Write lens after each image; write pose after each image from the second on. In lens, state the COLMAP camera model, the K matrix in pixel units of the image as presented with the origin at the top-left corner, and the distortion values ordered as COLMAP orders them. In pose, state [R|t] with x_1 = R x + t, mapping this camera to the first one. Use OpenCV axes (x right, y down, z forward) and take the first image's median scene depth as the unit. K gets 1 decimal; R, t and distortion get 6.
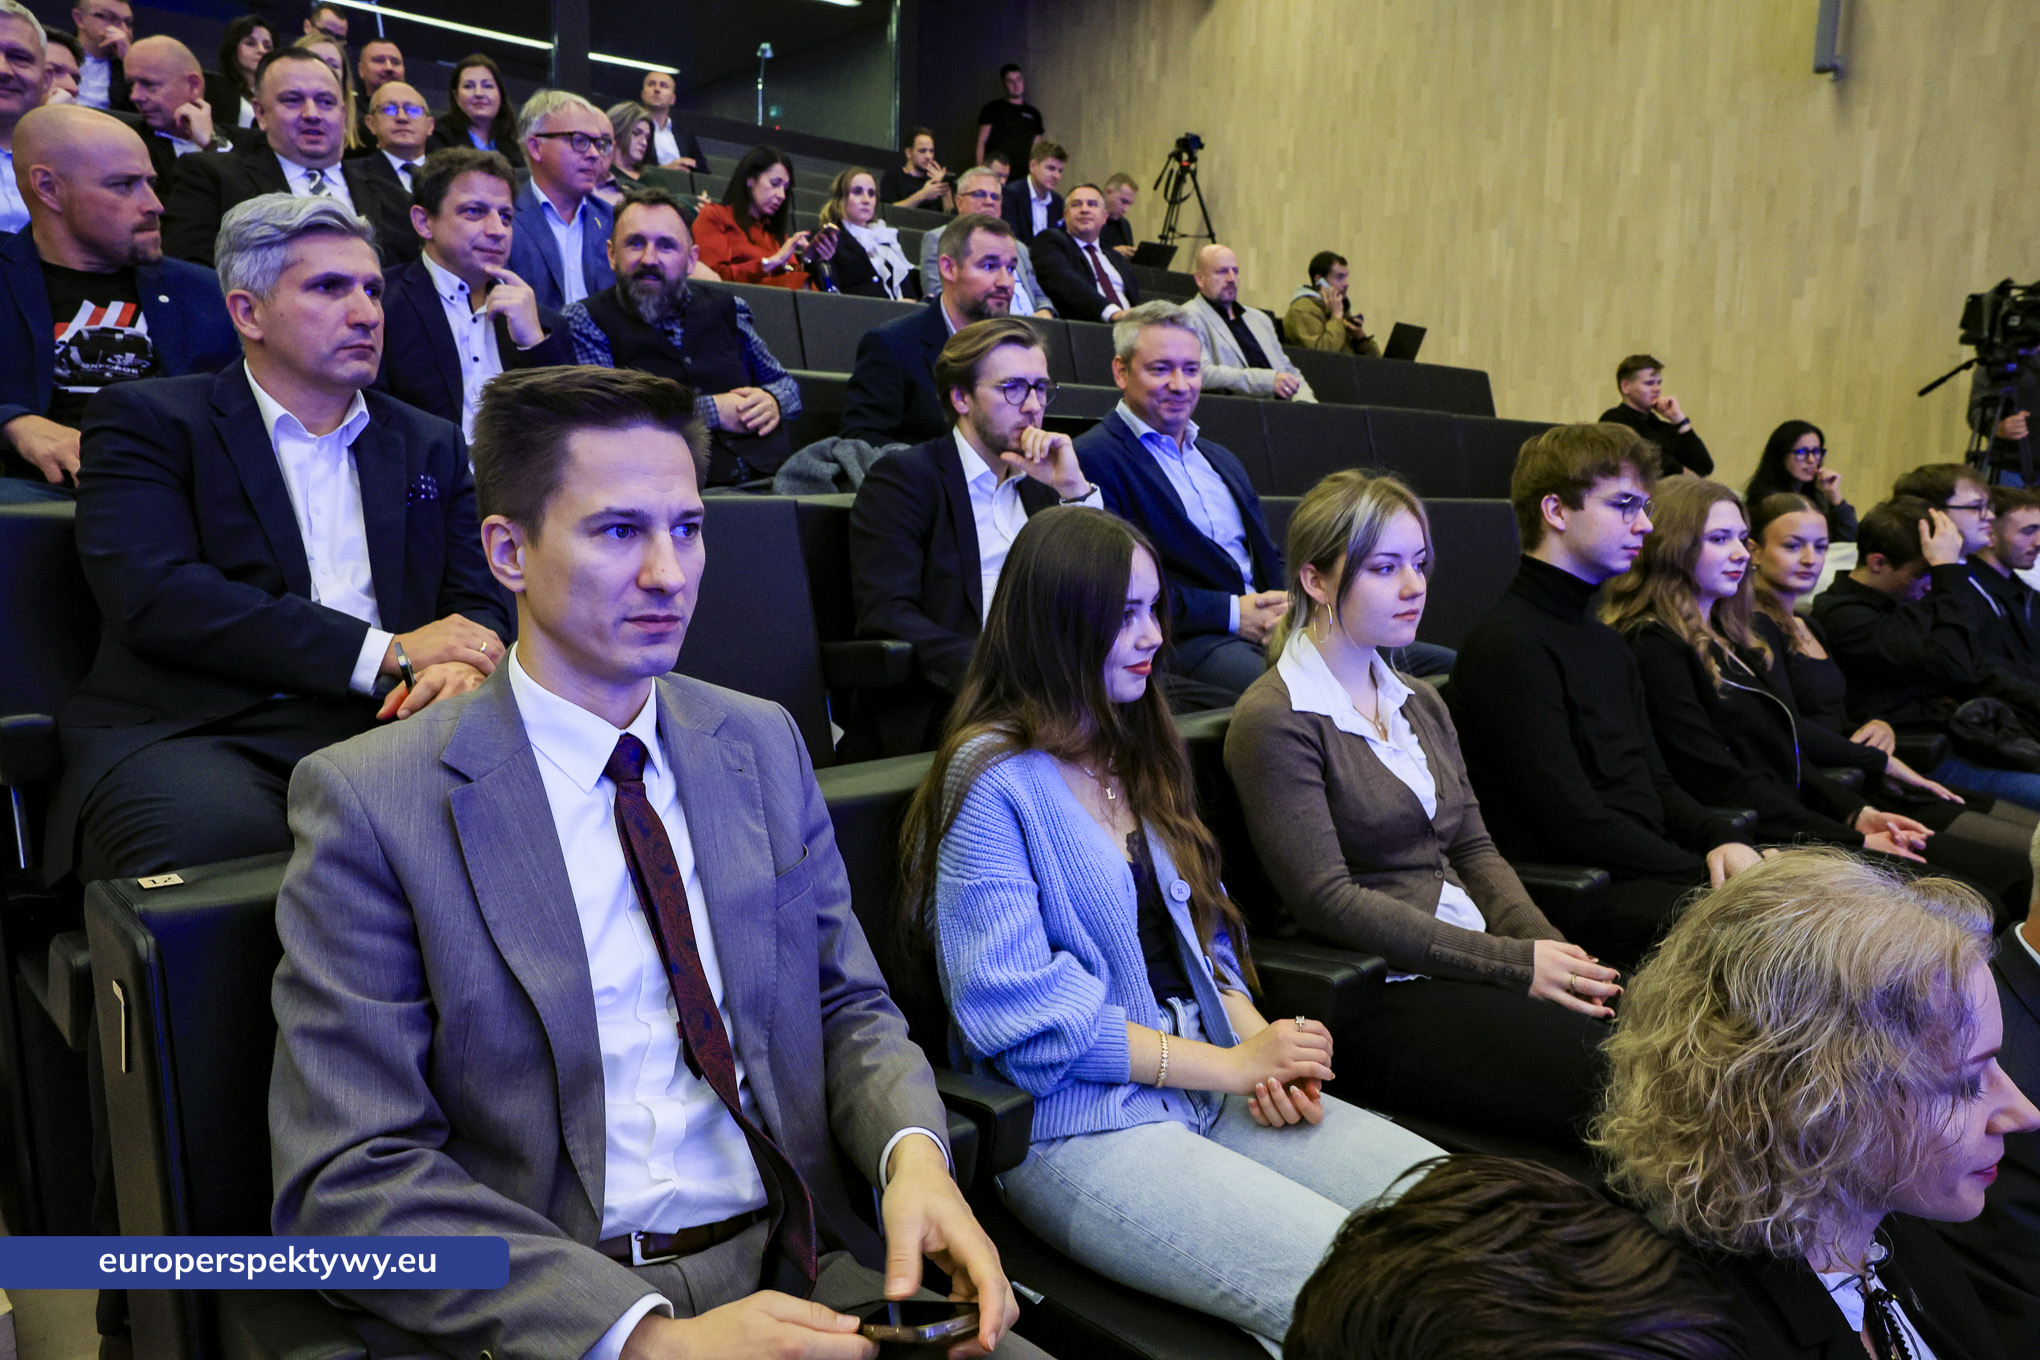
lens RADIAL K [[1464.2, 0, 1004.9], [0, 1464.2, 682.2], [0, 0, 1]] dist [-0.108296, 0.088315]
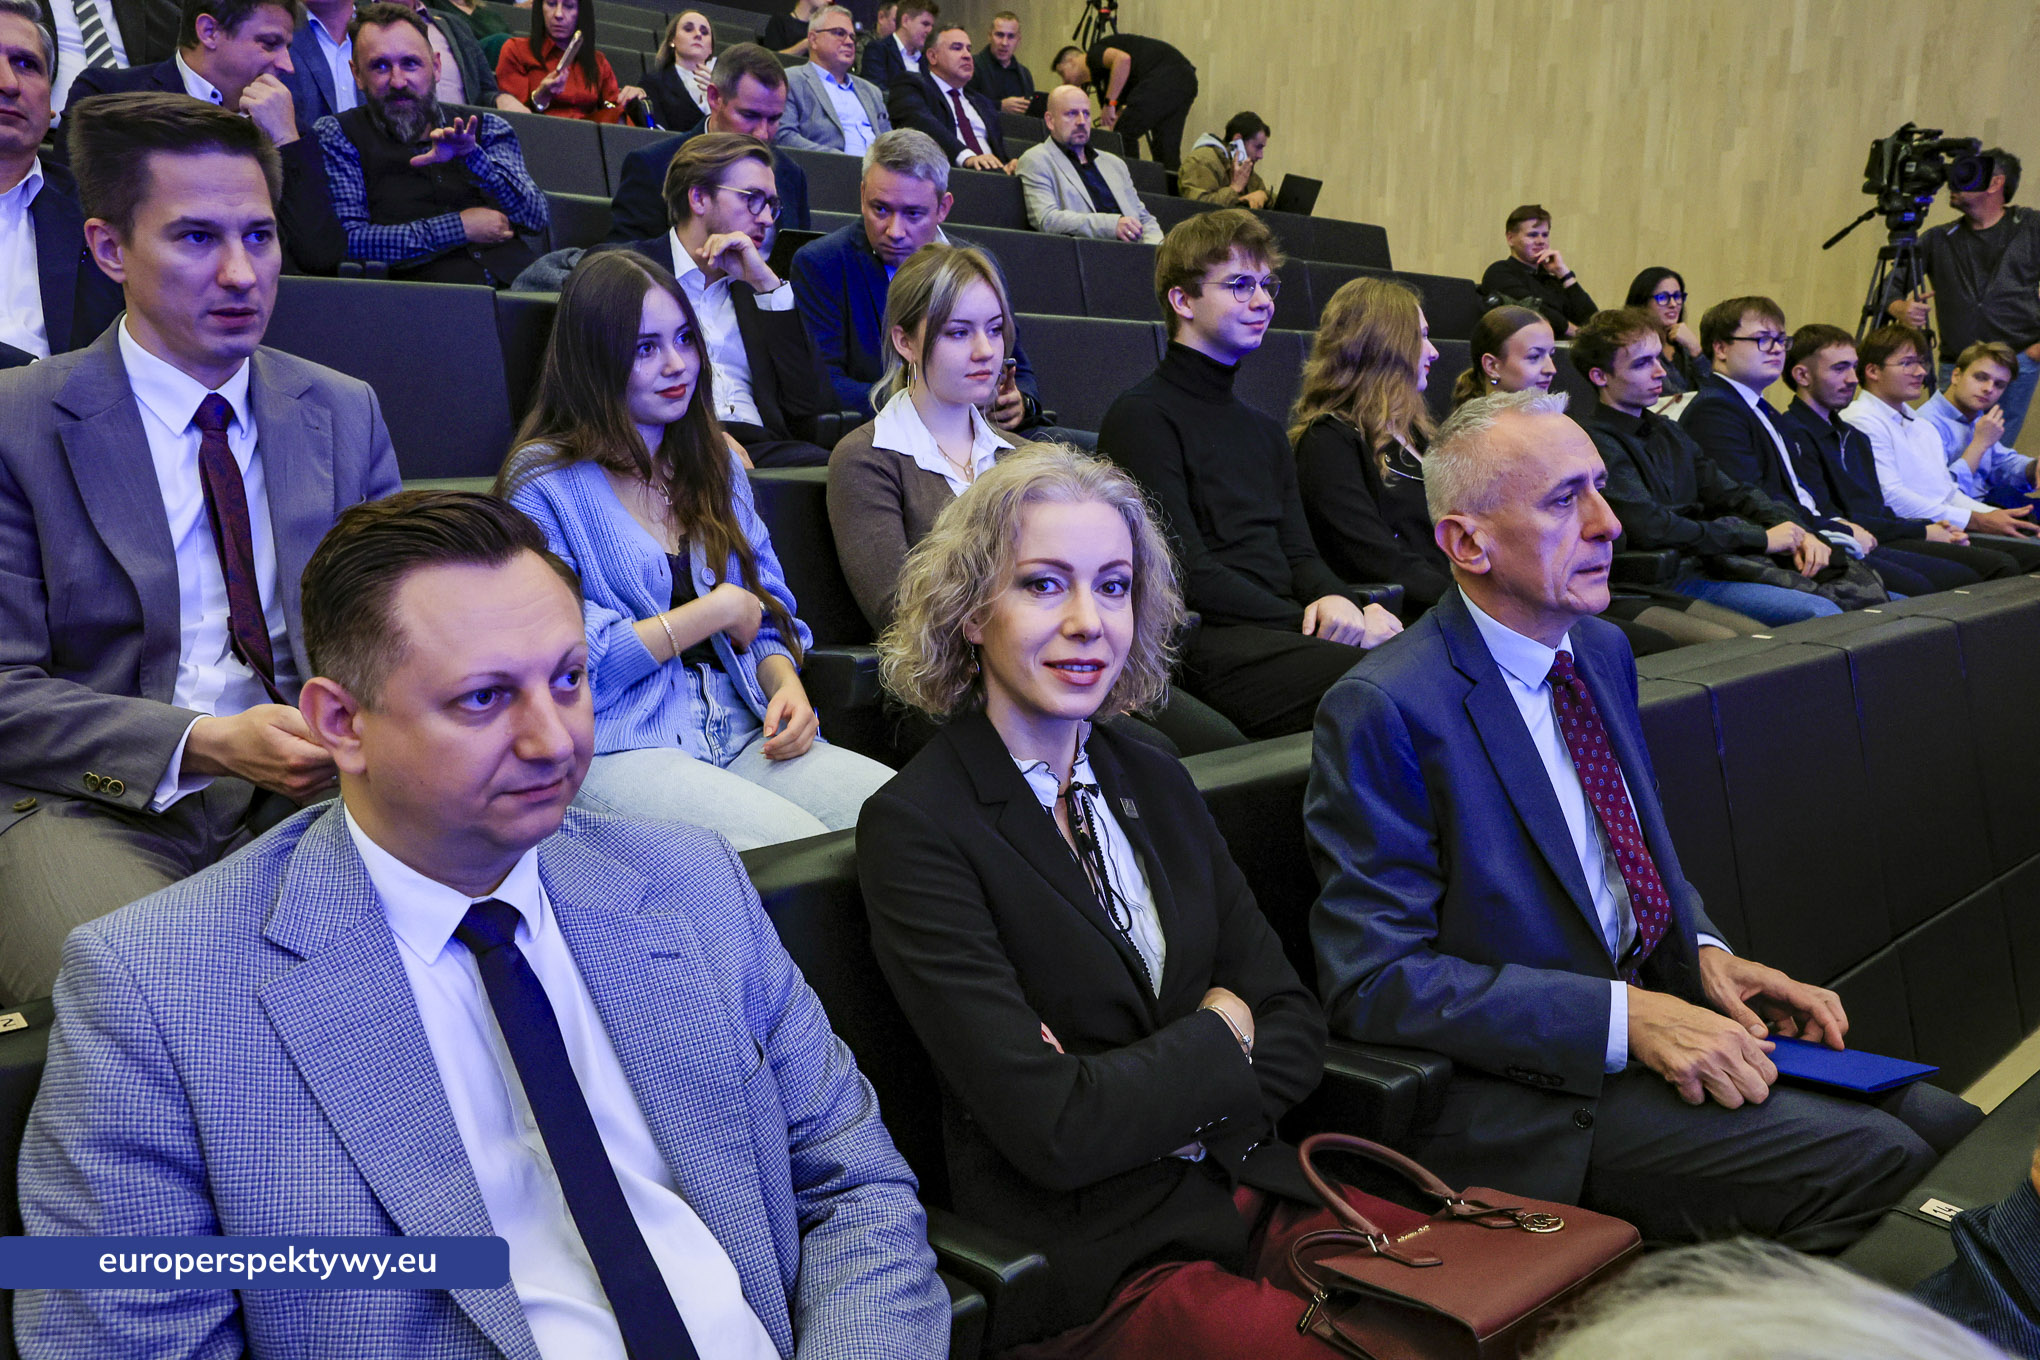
lens RADIAL K [[1655.5, 0, 1020.0], [0, 1655.5, 680.0], [0, 0, 1]] dist [-0.116077, 0.165729]
pose [[0.999806, -0.001087, 0.019669, 0.074775], [0.000294, 0.999188, 0.040298, 0.040074], [-0.019697, -0.040285, 0.998994, -0.083862]]
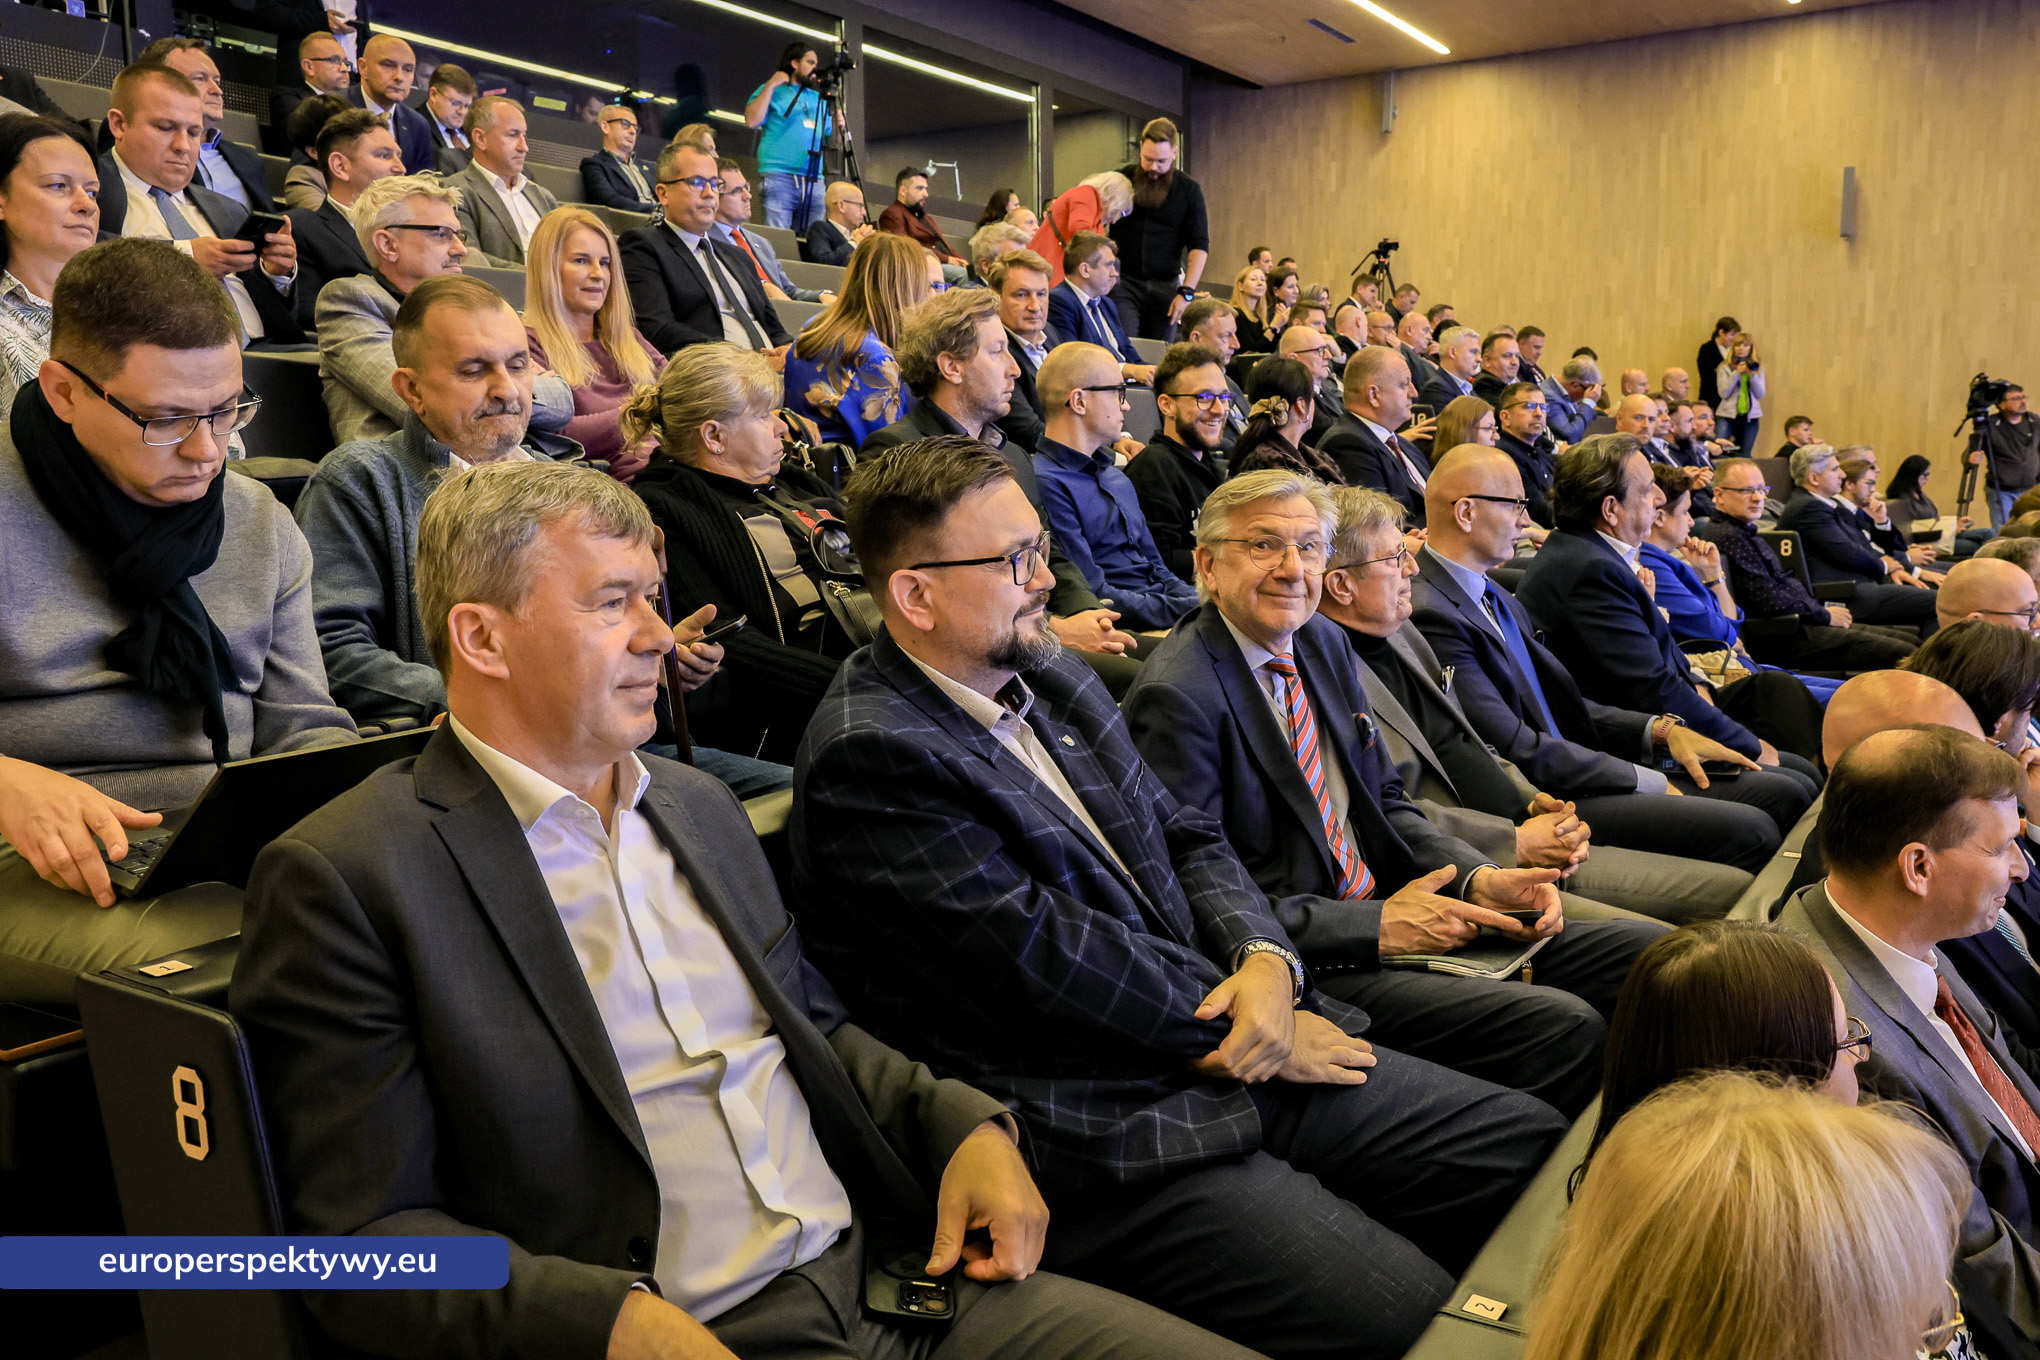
lens RADIAL K [[1678.7, 0, 1020.0], [0, 1678.7, 680.0], [0, 0, 1]] dist [-0.038615, 0.050883]
pose [[0.967228, -0.058343, 0.247115, -0.943104], [0.059955, 0.998201, 0.001004, 0.039536], [-0.246729, 0.013845, 0.968986, -0.713805]]
